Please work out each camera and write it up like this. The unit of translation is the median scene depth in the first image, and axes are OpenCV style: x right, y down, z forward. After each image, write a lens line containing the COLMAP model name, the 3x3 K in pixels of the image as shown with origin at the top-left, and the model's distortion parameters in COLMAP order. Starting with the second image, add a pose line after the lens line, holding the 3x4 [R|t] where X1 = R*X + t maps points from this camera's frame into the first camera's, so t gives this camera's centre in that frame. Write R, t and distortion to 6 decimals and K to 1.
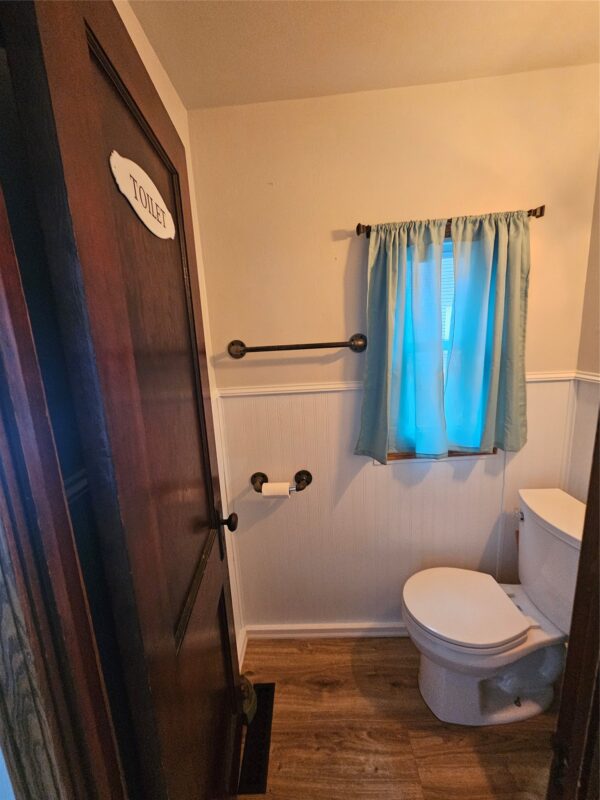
lens RADIAL K [[328.8, 0, 302.4], [0, 328.8, 398.7], [0, 0, 1]] dist [0.000181, -0.000168]
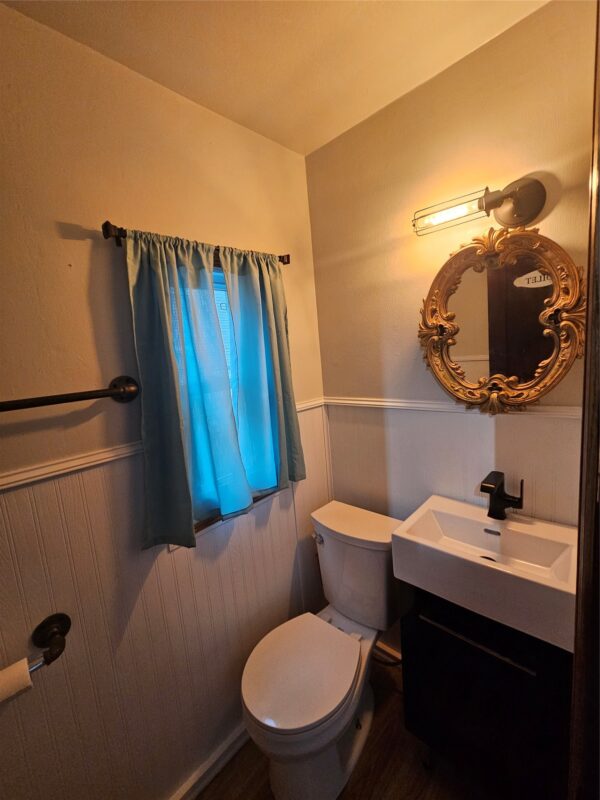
lens RADIAL K [[328.8, 0, 302.4], [0, 328.8, 398.7], [0, 0, 1]] dist [0.000181, -0.000168]
pose [[0.665022, -0.103137, 0.739668, -0.105230], [0.197179, 0.979522, -0.040698, -0.050502], [-0.720324, 0.172912, 0.671740, 0.283742]]
